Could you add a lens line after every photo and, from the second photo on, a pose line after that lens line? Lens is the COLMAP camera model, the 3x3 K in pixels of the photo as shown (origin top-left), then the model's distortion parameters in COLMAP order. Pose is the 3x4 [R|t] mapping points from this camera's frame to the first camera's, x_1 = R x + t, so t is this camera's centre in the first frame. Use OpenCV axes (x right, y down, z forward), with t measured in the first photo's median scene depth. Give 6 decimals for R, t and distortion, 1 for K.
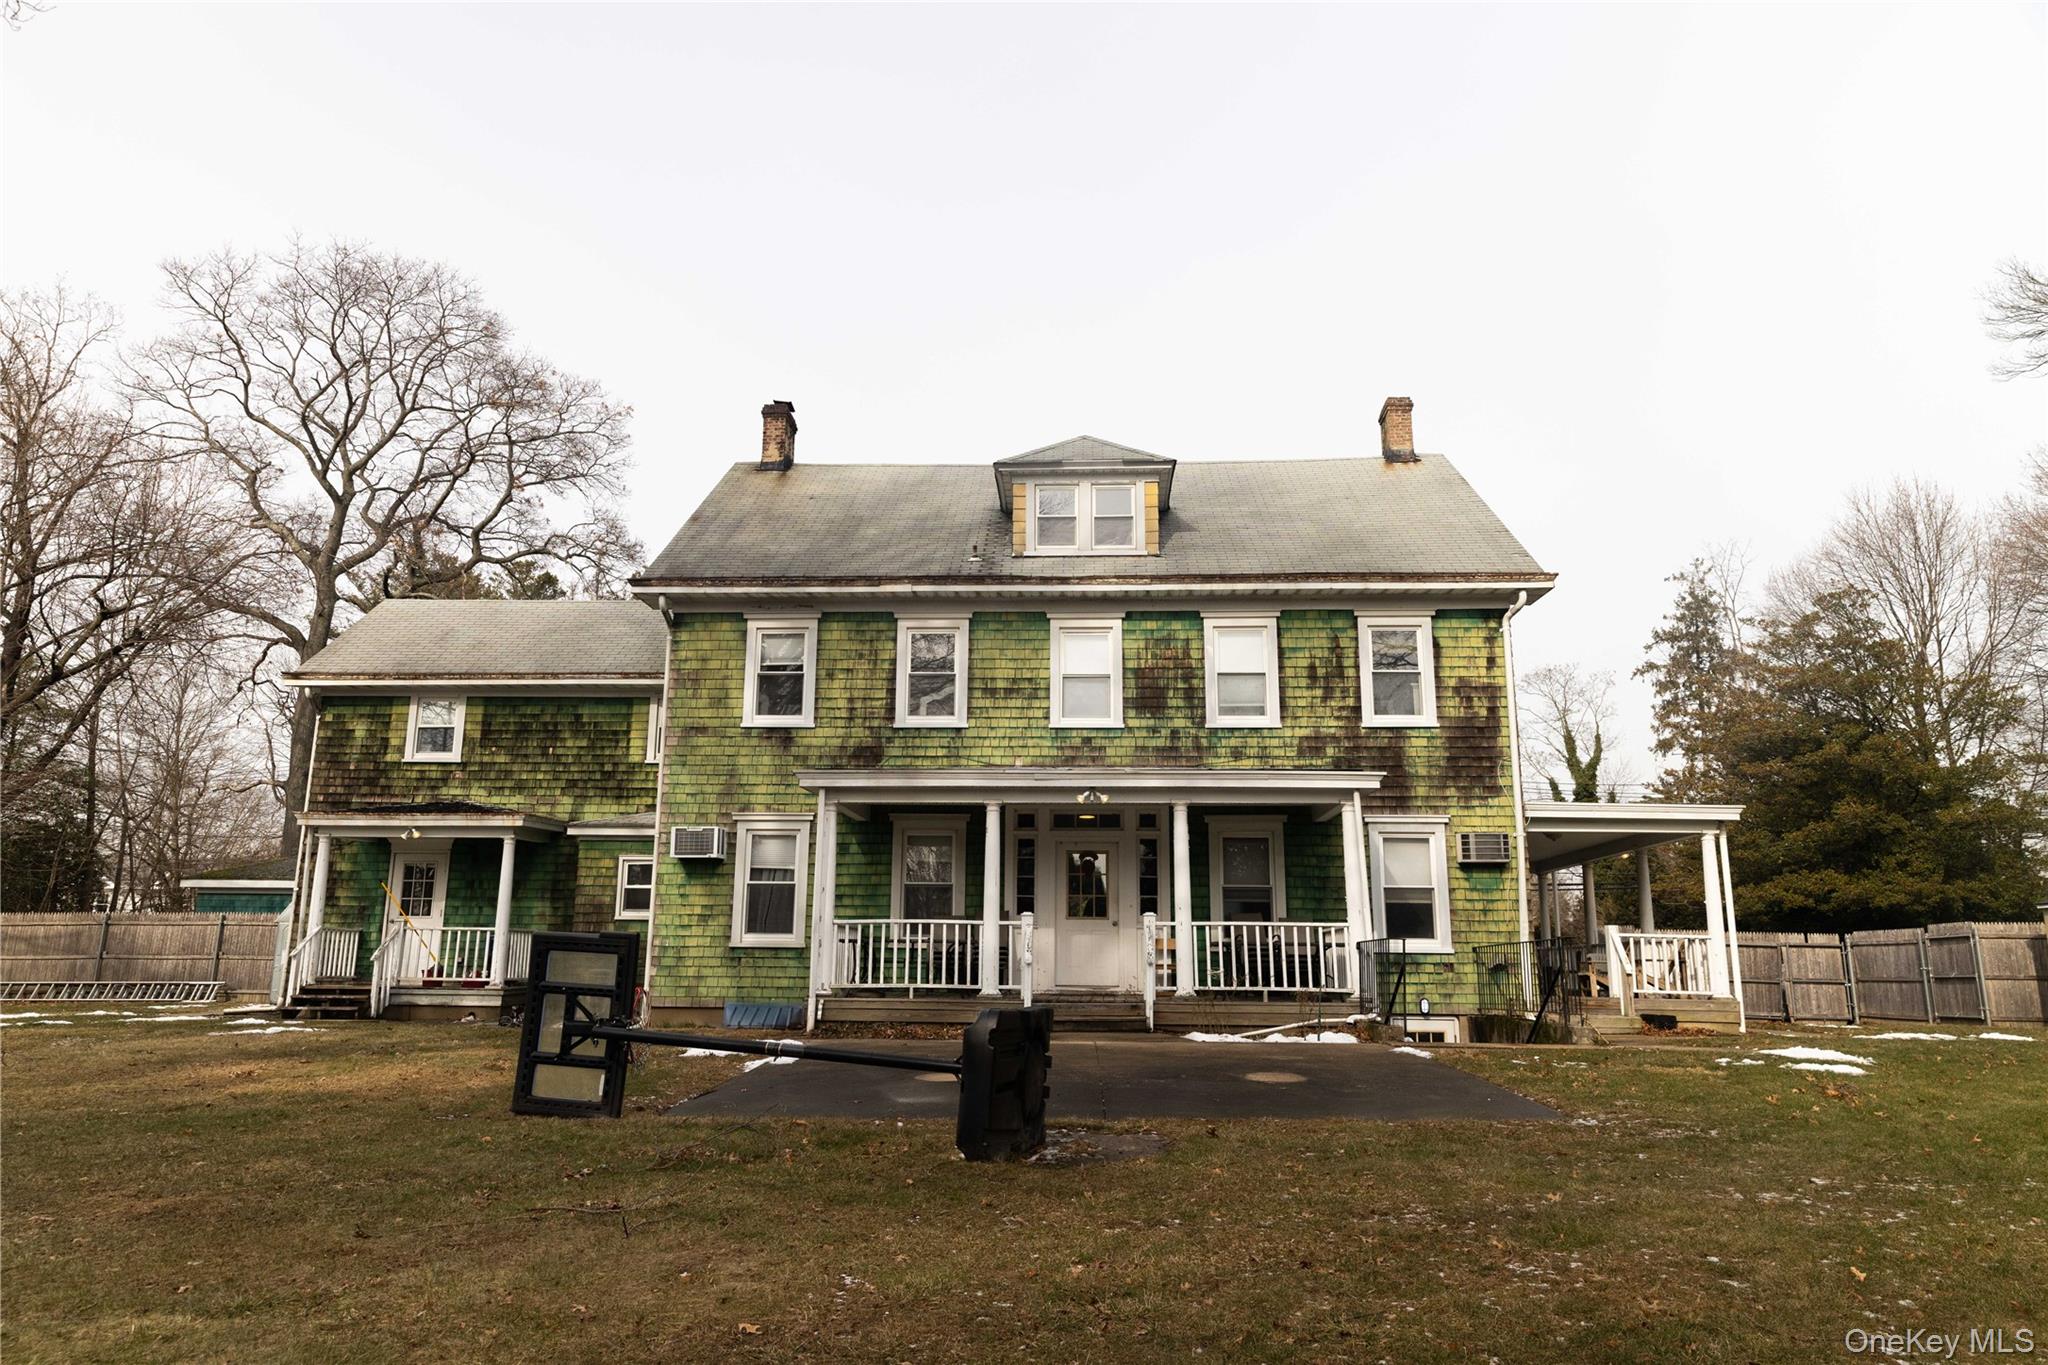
lens RADIAL K [[1354.3, 0, 1024.0], [0, 1354.3, 682.5], [0, 0, 1]] dist [0.011042, 0.001447]
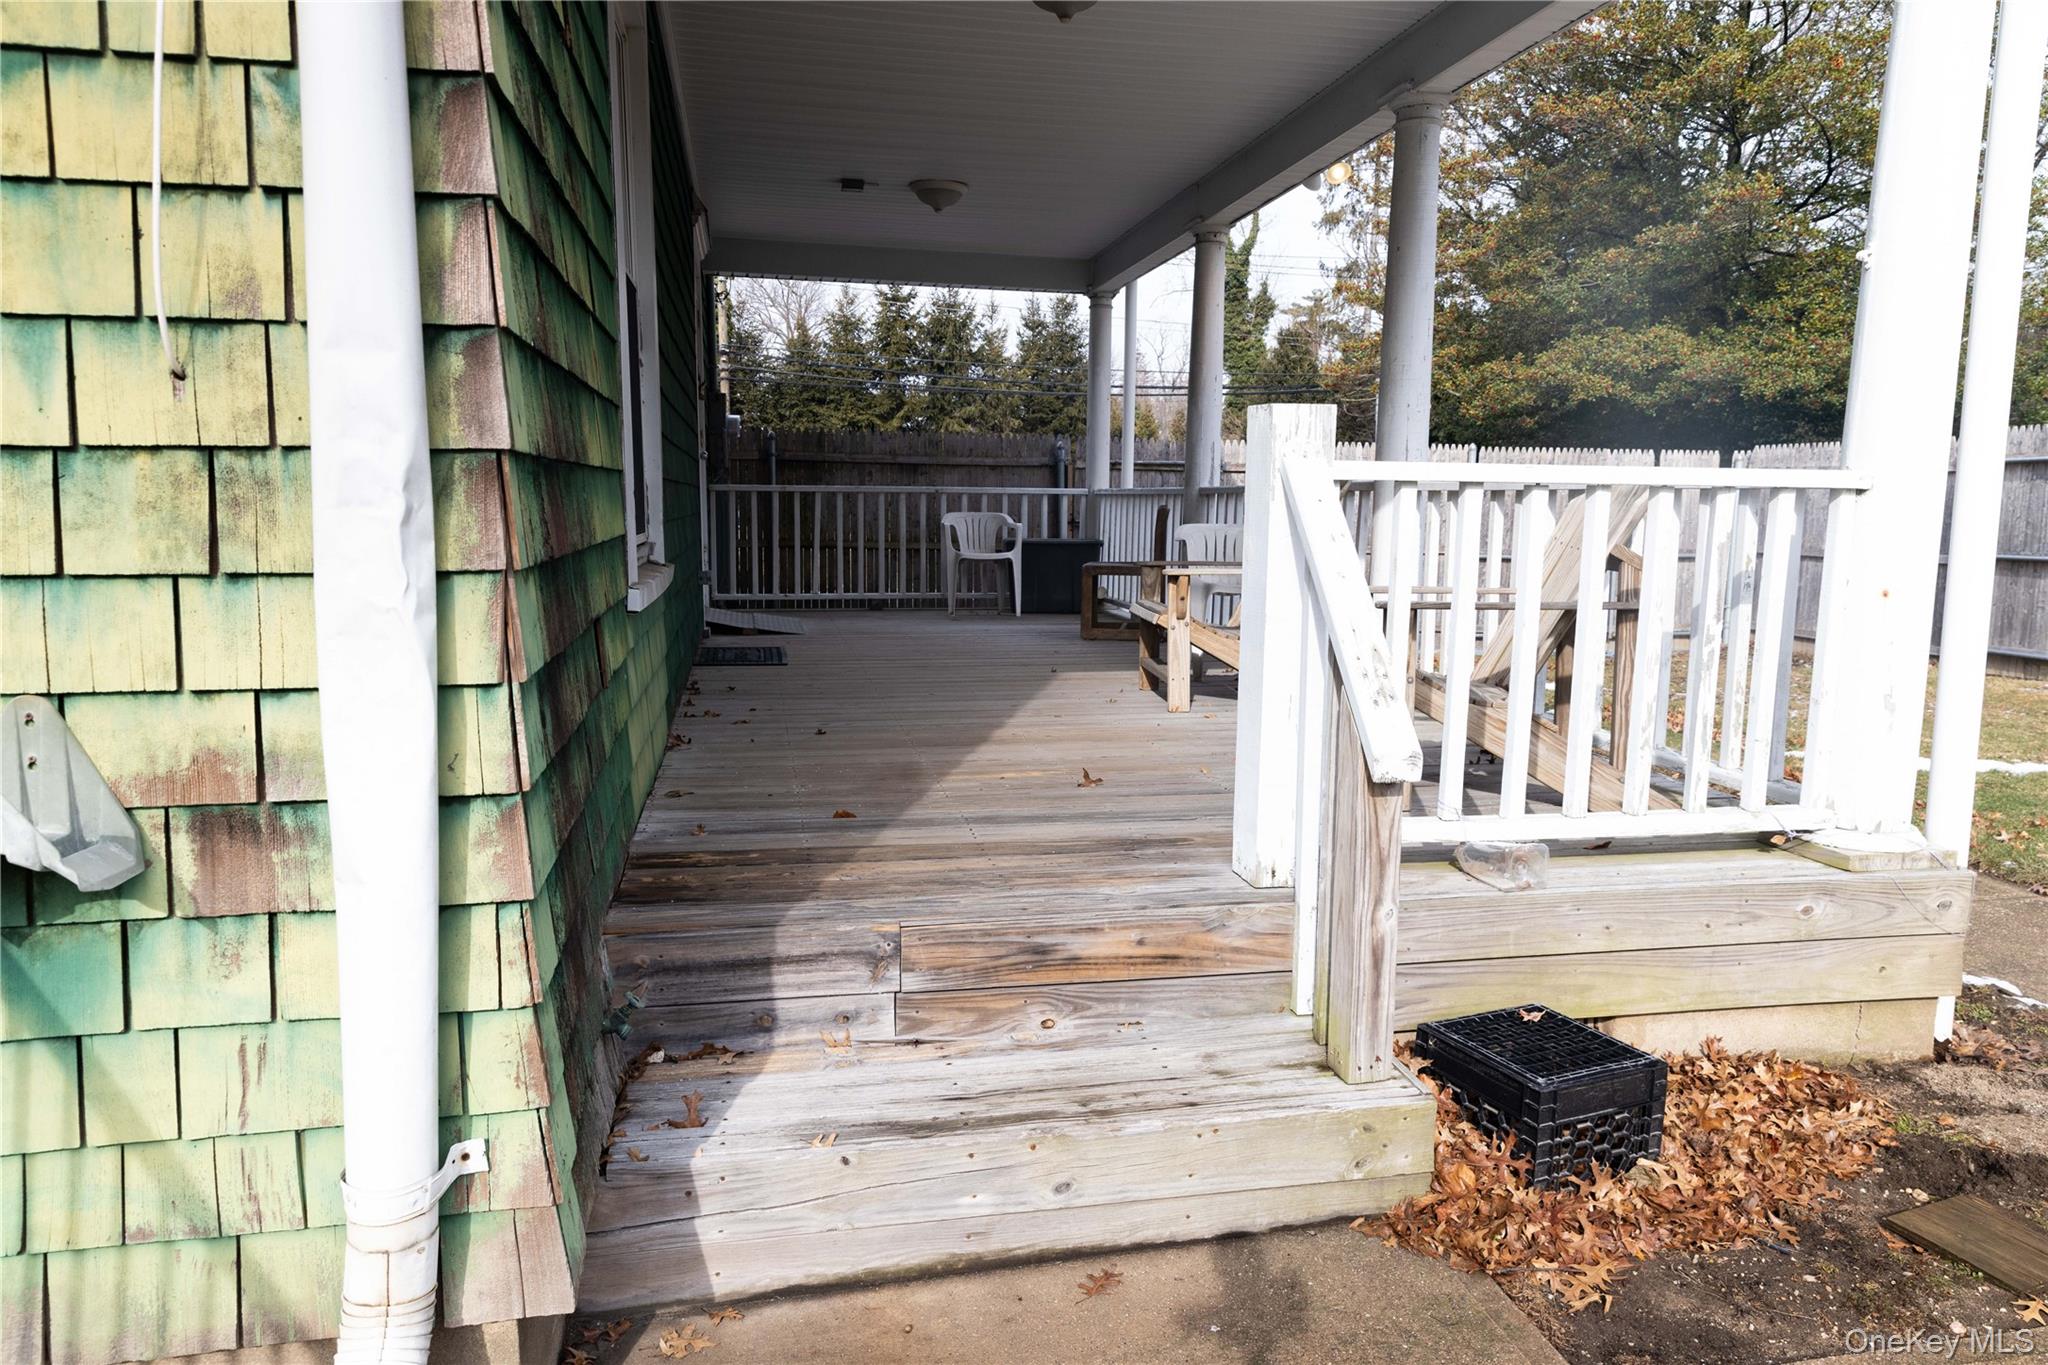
lens RADIAL K [[1354.3, 0, 1024.0], [0, 1354.3, 682.5], [0, 0, 1]] dist [0.011042, 0.001447]
pose [[0.970814, -0.040965, 0.236311, 0.237372], [-0.043111, 0.939449, 0.339965, 0.101842], [-0.235929, -0.340230, 0.910264, 0.554246]]
